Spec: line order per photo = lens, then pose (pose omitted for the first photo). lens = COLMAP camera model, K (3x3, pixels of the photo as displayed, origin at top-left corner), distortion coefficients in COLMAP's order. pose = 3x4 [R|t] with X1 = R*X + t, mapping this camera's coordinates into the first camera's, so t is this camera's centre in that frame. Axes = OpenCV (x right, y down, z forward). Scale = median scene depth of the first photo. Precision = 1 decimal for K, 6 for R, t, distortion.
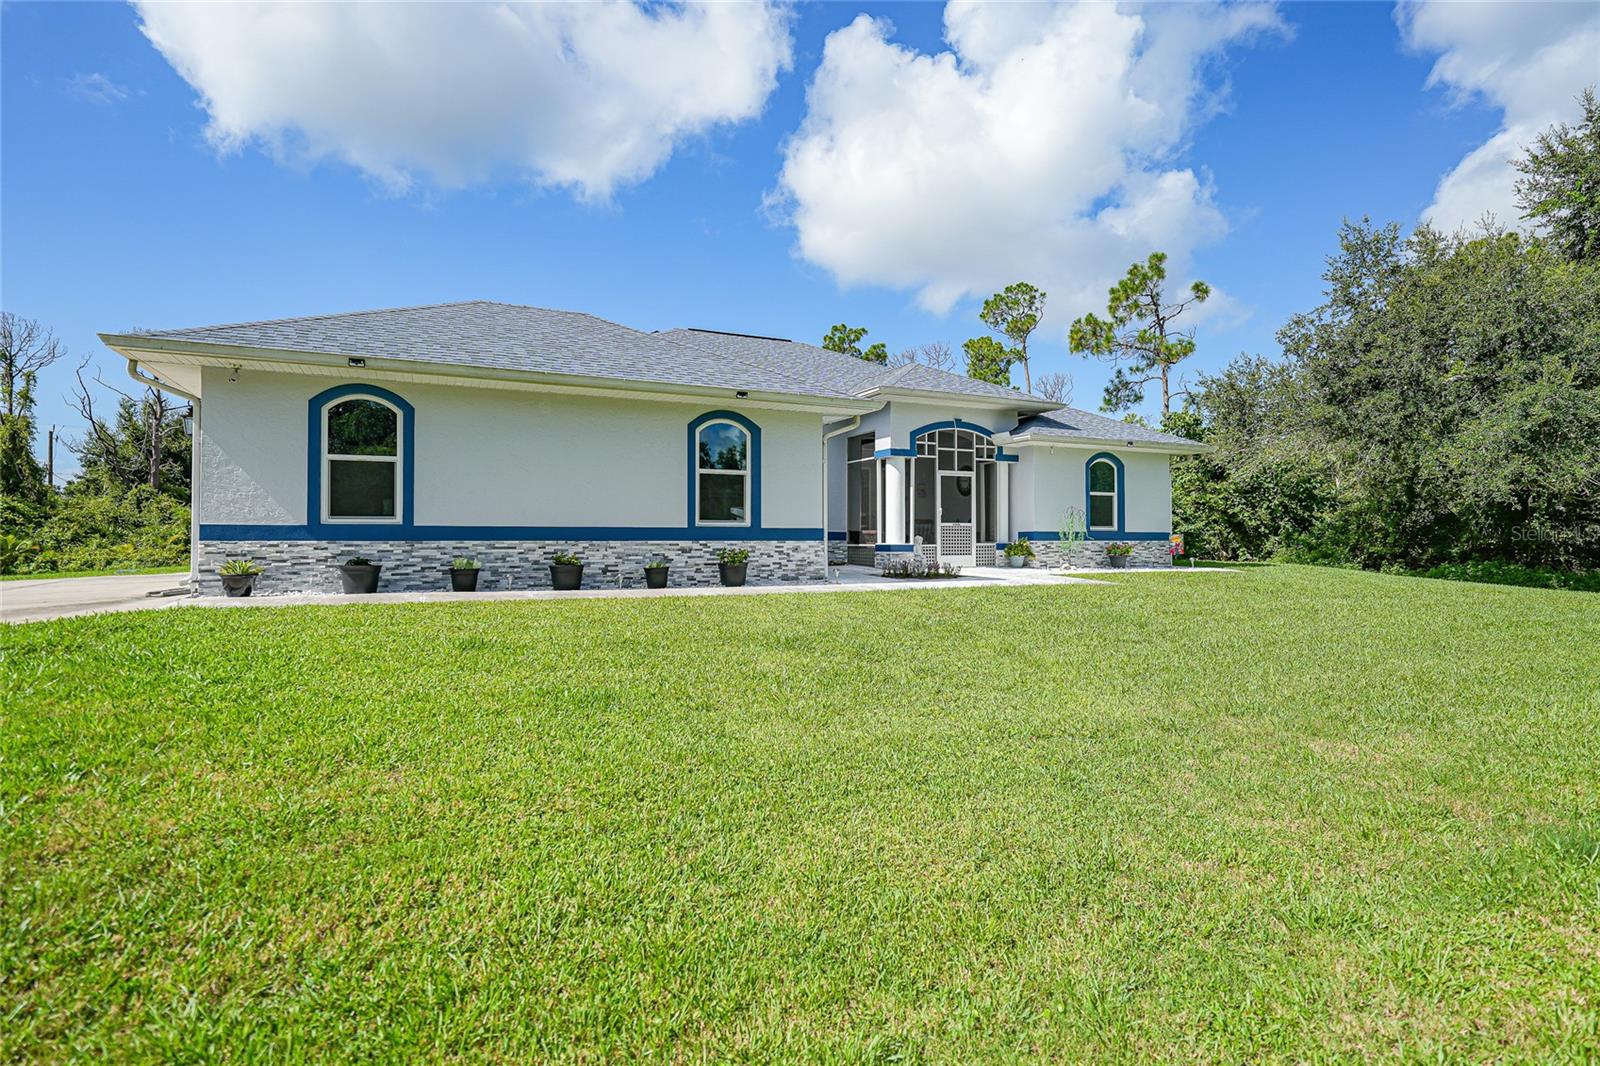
lens RADIAL K [[809.8, 0, 805.1], [0, 809.8, 531.9], [0, 0, 1]] dist [0.011909, 0.000010]
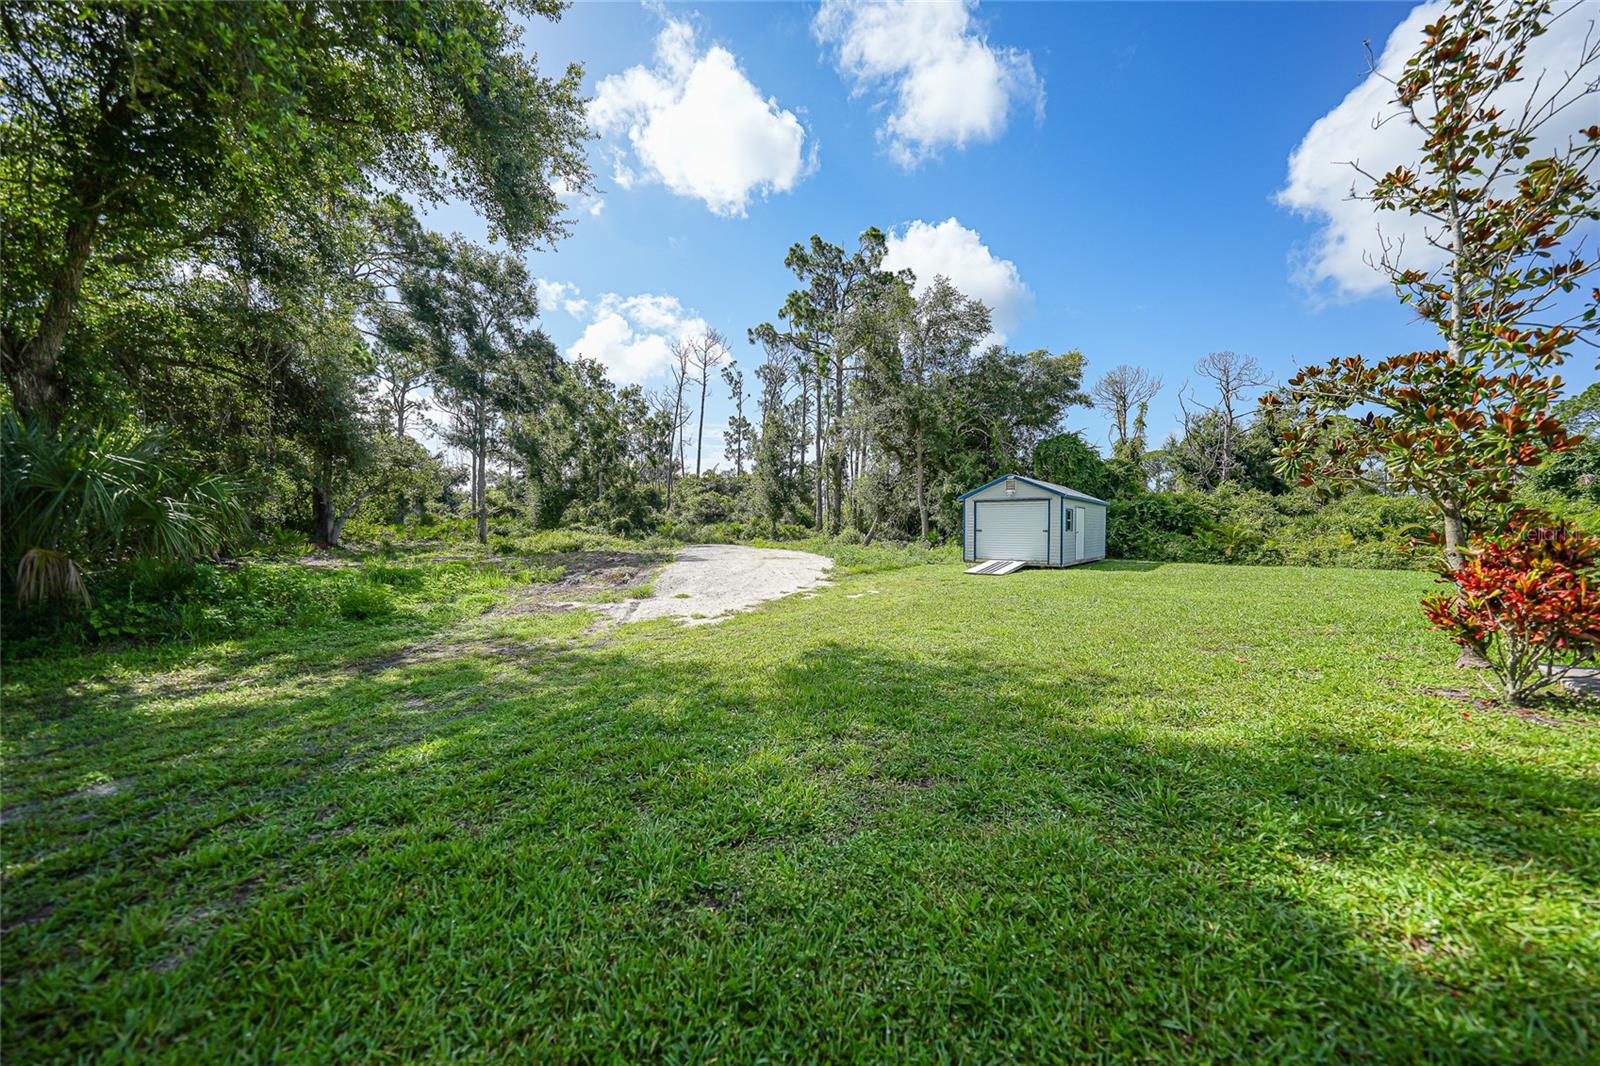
lens RADIAL K [[555.2, 0, 801.0], [0, 555.2, 529.4], [0, 0, 1]] dist [-0.021065, 0.004023]
pose [[0.405848, 0.008414, -0.913902, -0.904528], [0.004001, 0.999932, 0.010983, 0.000790], [0.913932, -0.008114, 0.405787, 0.305616]]
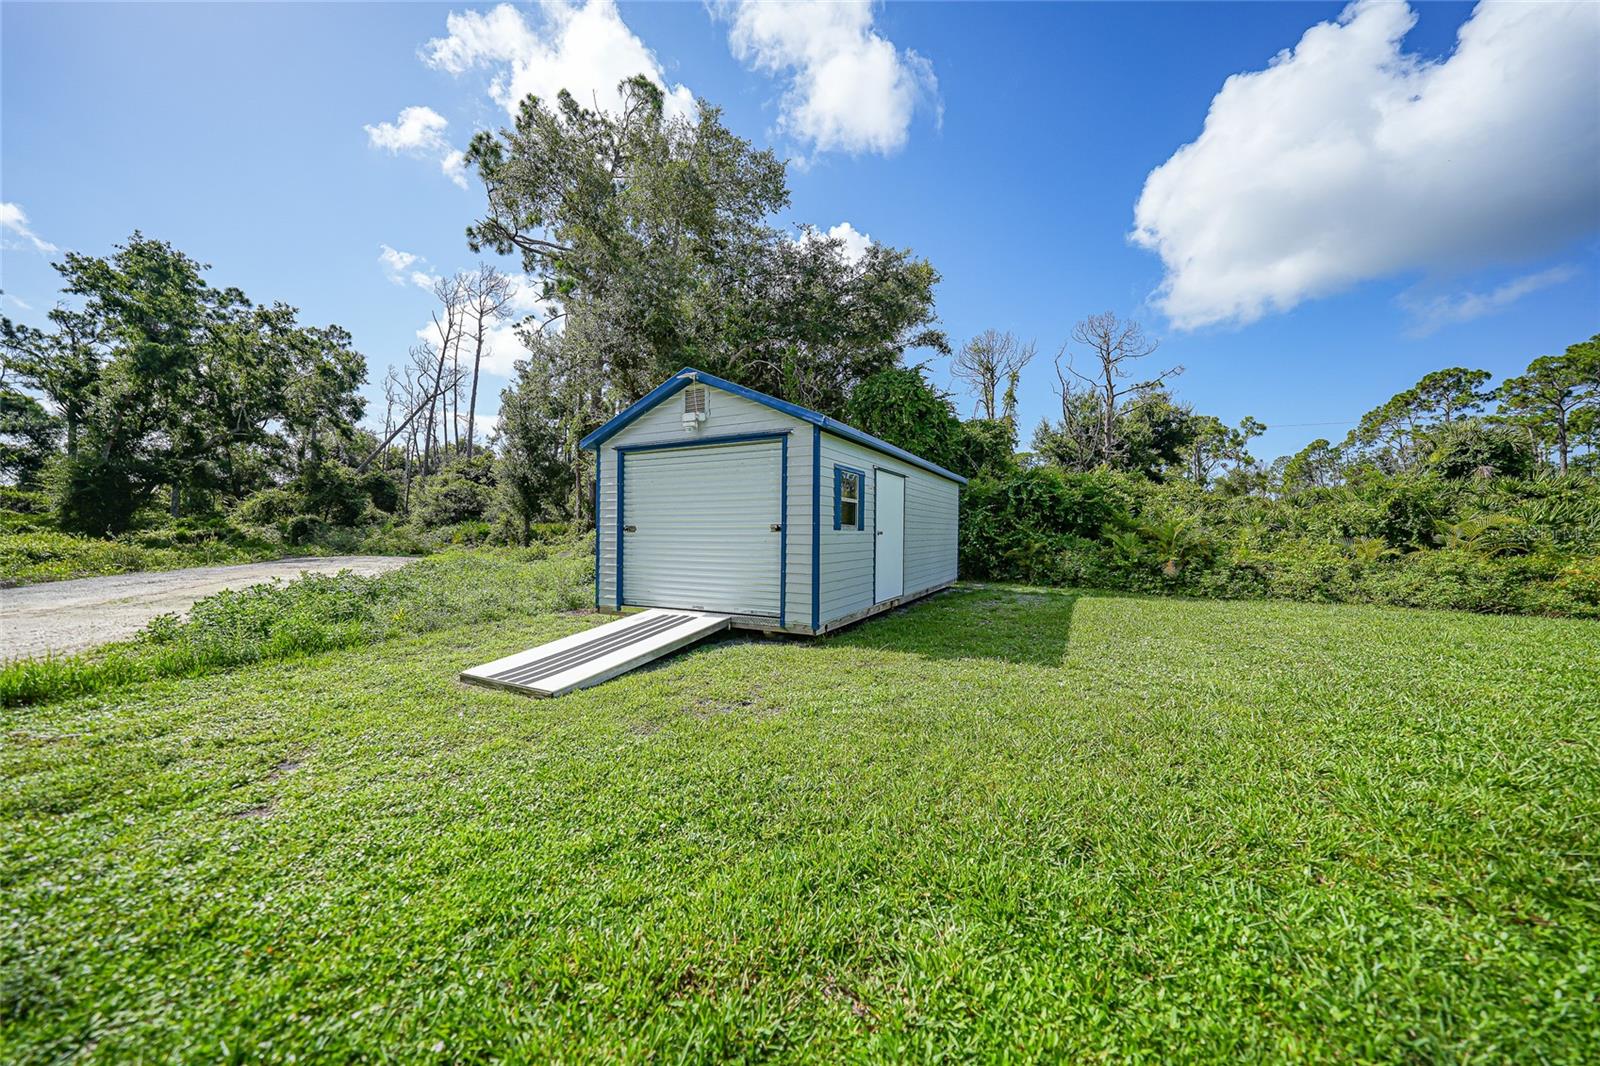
lens RADIAL K [[555.2, 0, 798.4], [0, 555.2, 529.3], [0, 0, 1]] dist [-0.021065, 0.004023]
pose [[0.572268, 0.002924, -0.820061, -1.339510], [0.002837, 0.999981, 0.005545, 0.014043], [0.820062, -0.005500, 0.572249, 0.917396]]
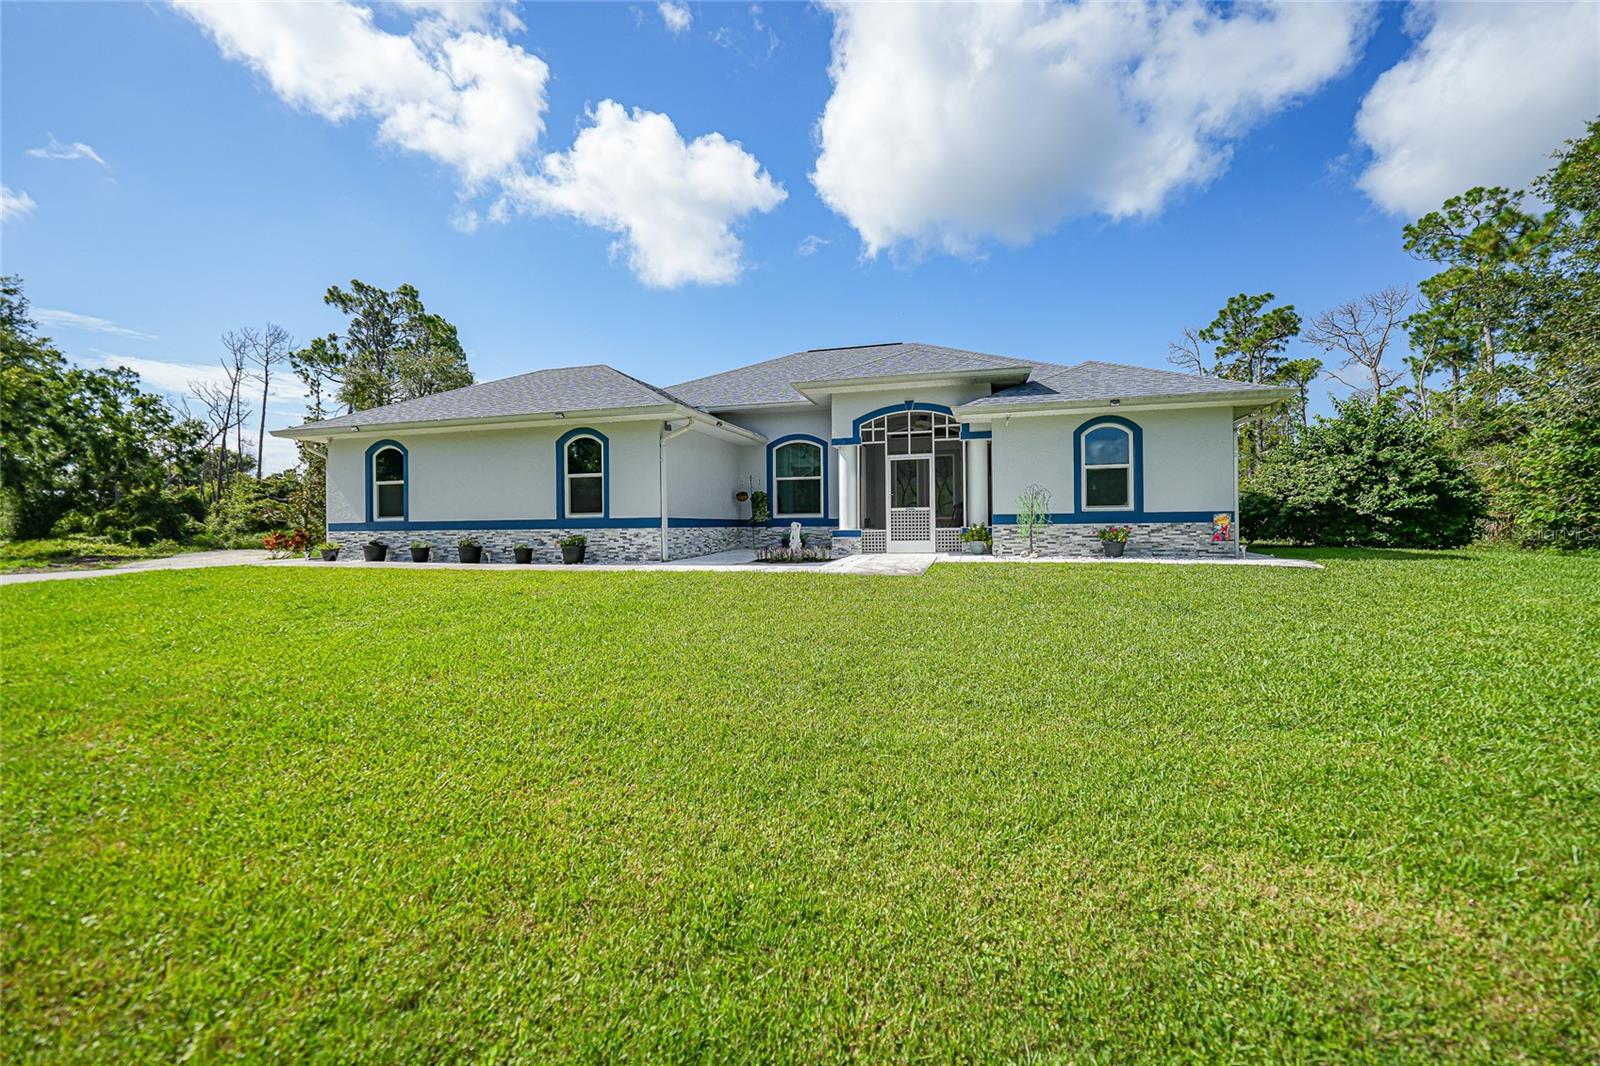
lens RADIAL K [[663.8, 0, 810.8], [0, 663.8, 530.3], [0, 0, 1]] dist [-0.009612, 0.004573]
pose [[0.755812, -0.005715, -0.654764, 0.618425], [0.017087, 0.999794, 0.010997, 0.005699], [0.654566, -0.019500, 0.755753, 0.314595]]
